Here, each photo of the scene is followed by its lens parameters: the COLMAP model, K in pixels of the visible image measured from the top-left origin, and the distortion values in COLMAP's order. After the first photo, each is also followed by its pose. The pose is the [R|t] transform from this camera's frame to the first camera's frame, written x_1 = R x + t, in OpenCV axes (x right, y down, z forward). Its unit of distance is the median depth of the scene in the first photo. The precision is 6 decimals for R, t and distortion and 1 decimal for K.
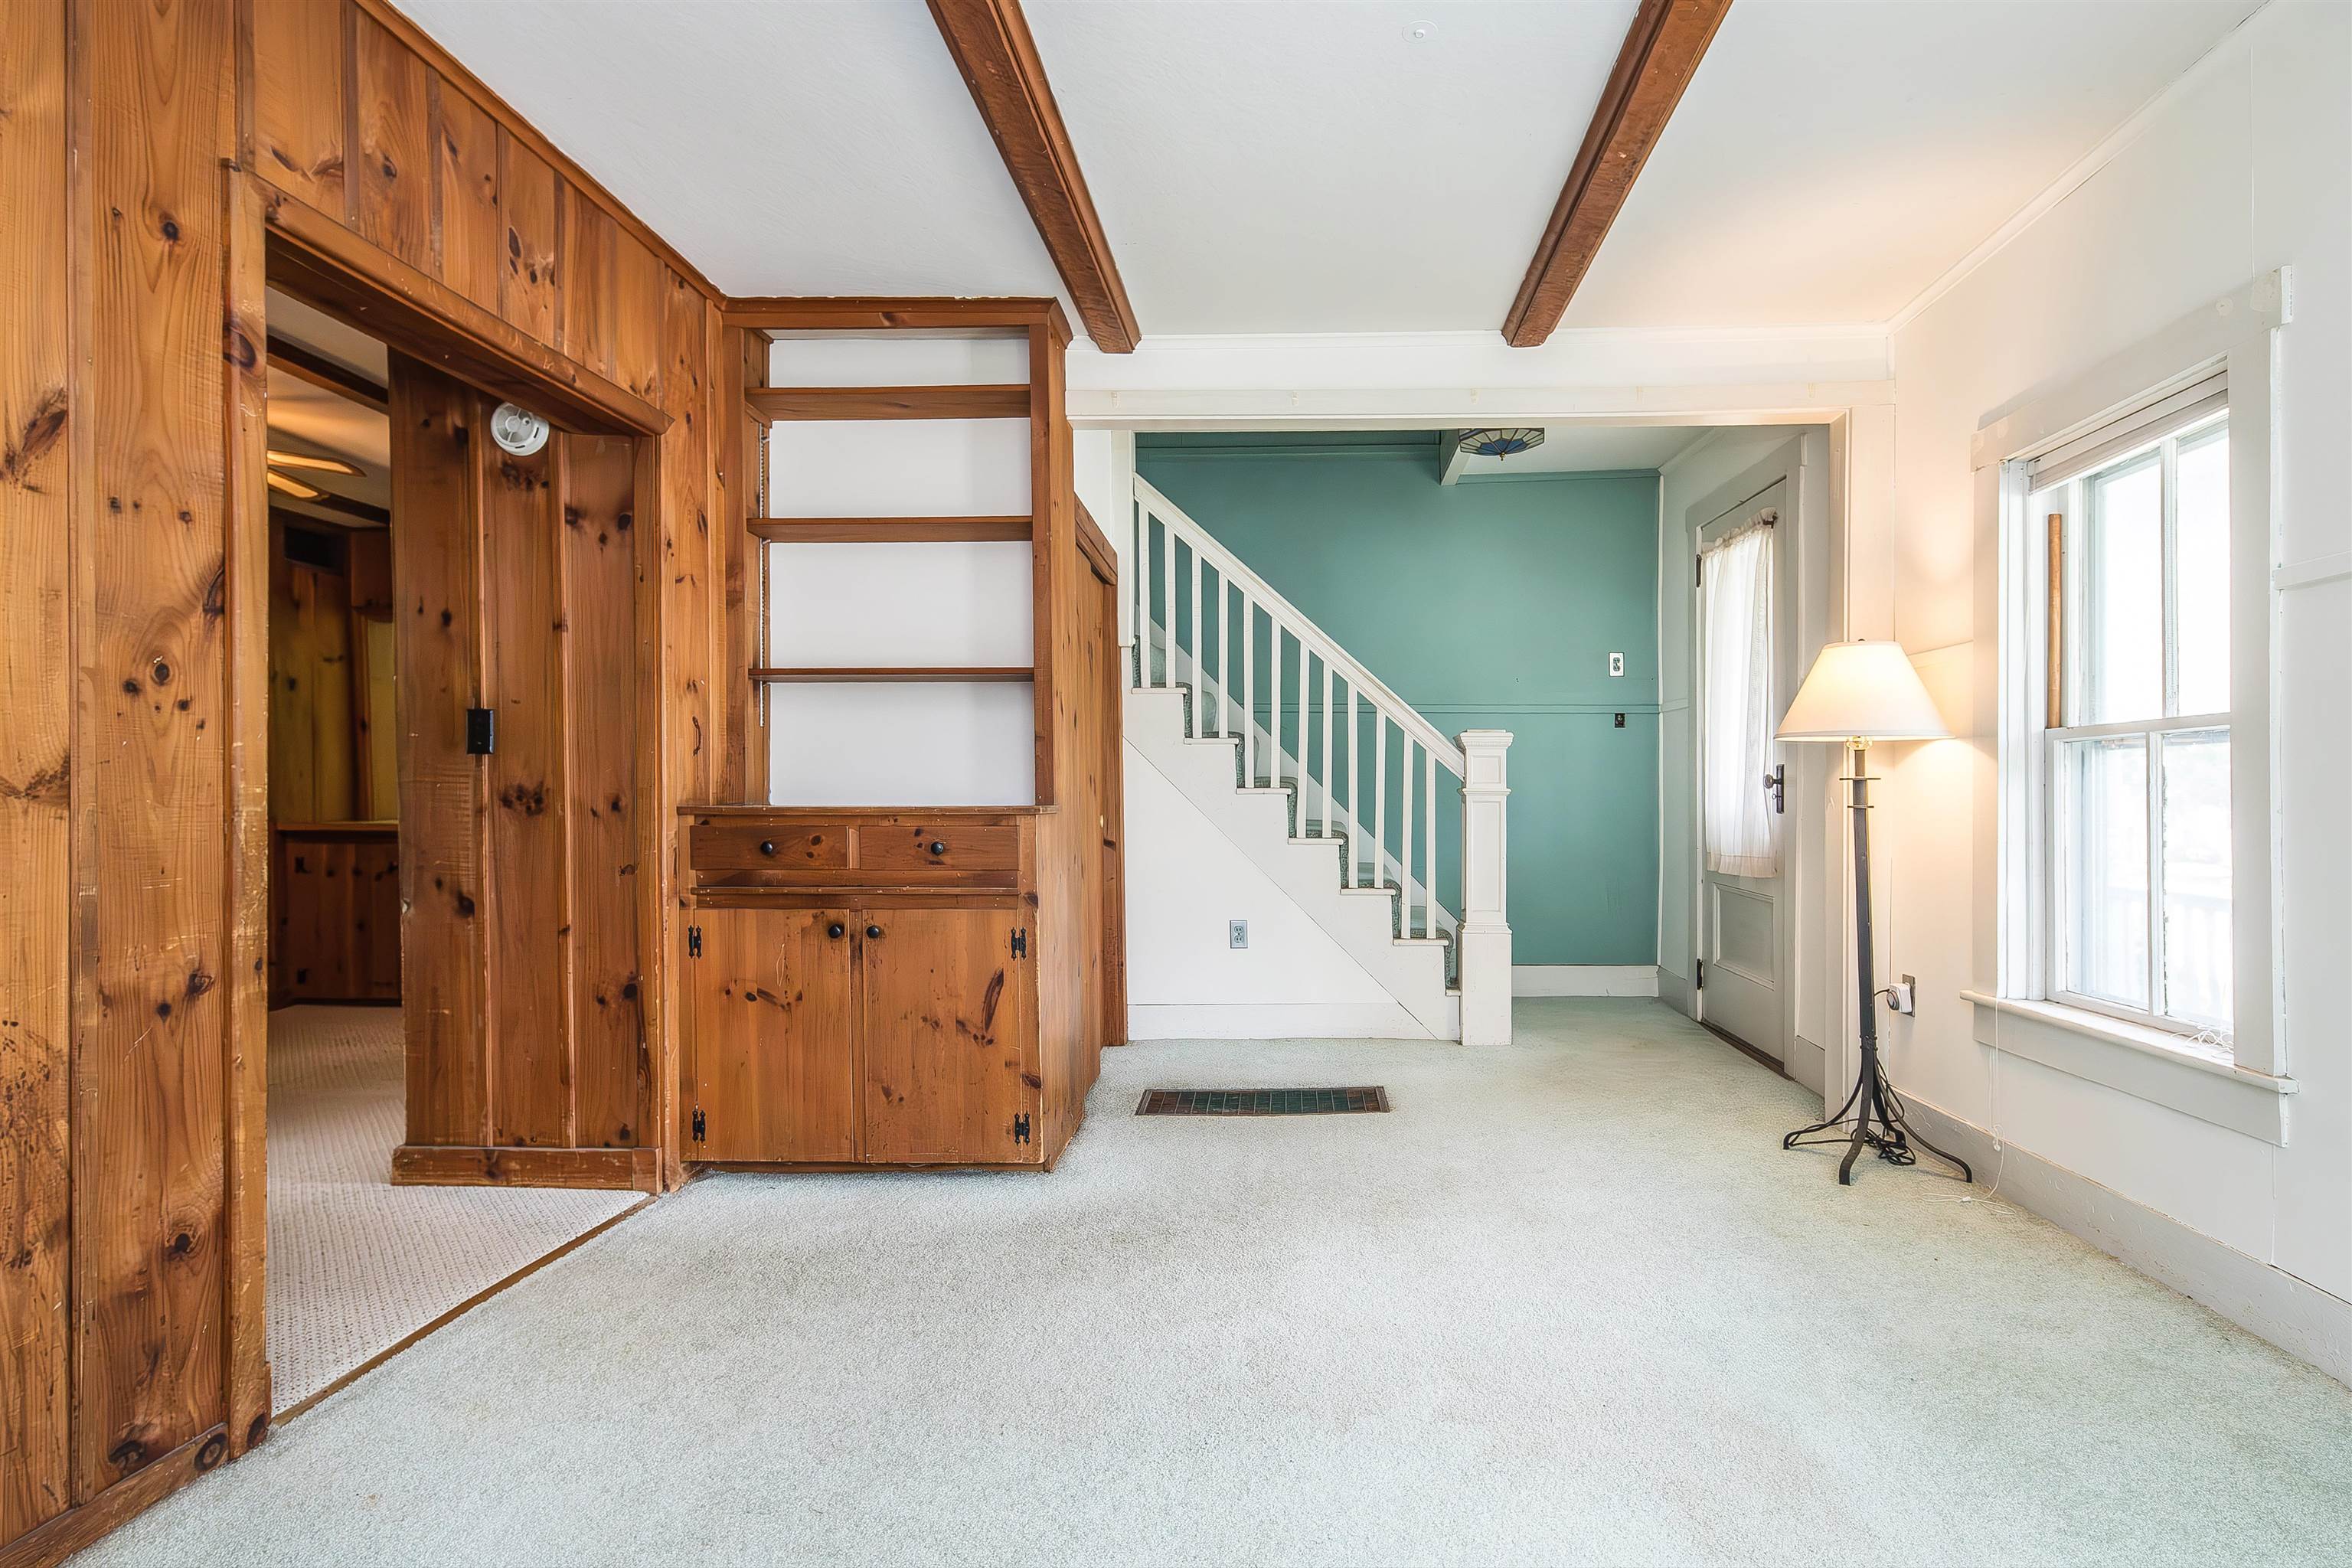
lens RADIAL K [[1137.6, 0, 1183.2], [0, 1137.6, 789.3], [0, 0, 1]] dist [0.007734, -0.001390]
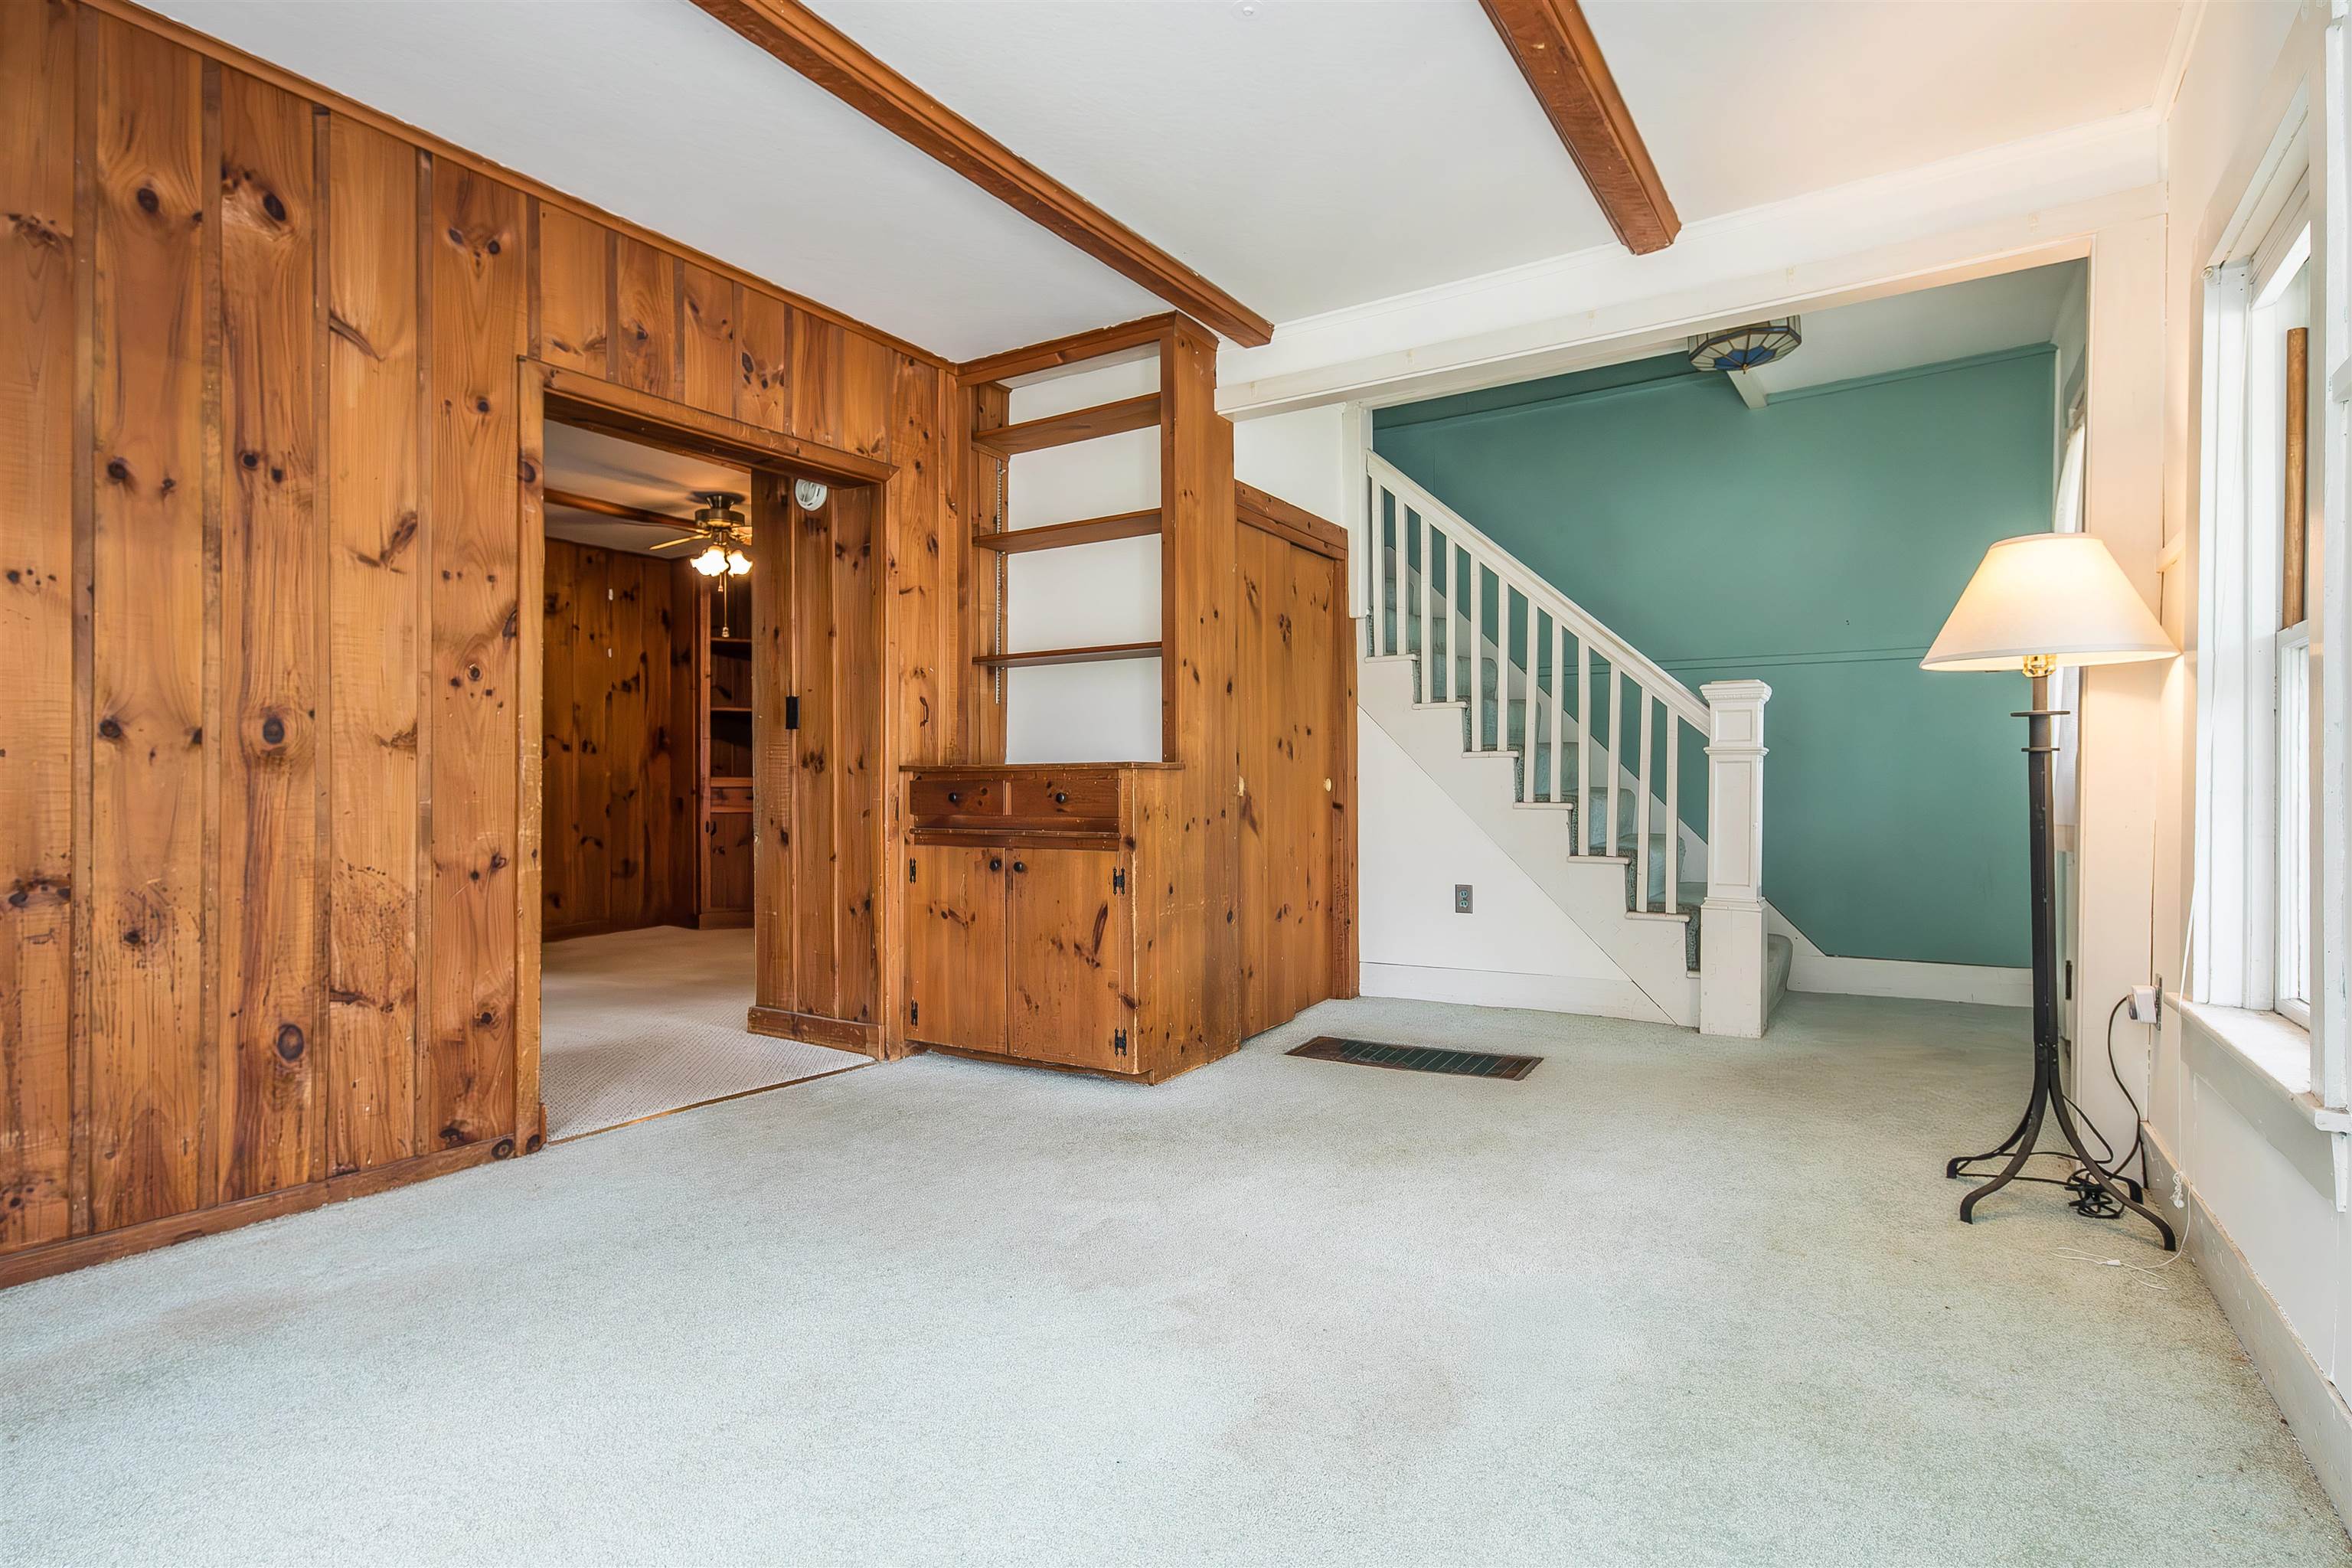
lens RADIAL K [[1137.6, 0, 1238.3], [0, 1137.6, 781.3], [0, 0, 1]] dist [0.007734, -0.001390]
pose [[0.872030, -0.005848, -0.489417, 0.526694], [0.004922, 0.999983, -0.003178, 0.039200], [0.489427, 0.000362, 0.872044, 0.056615]]
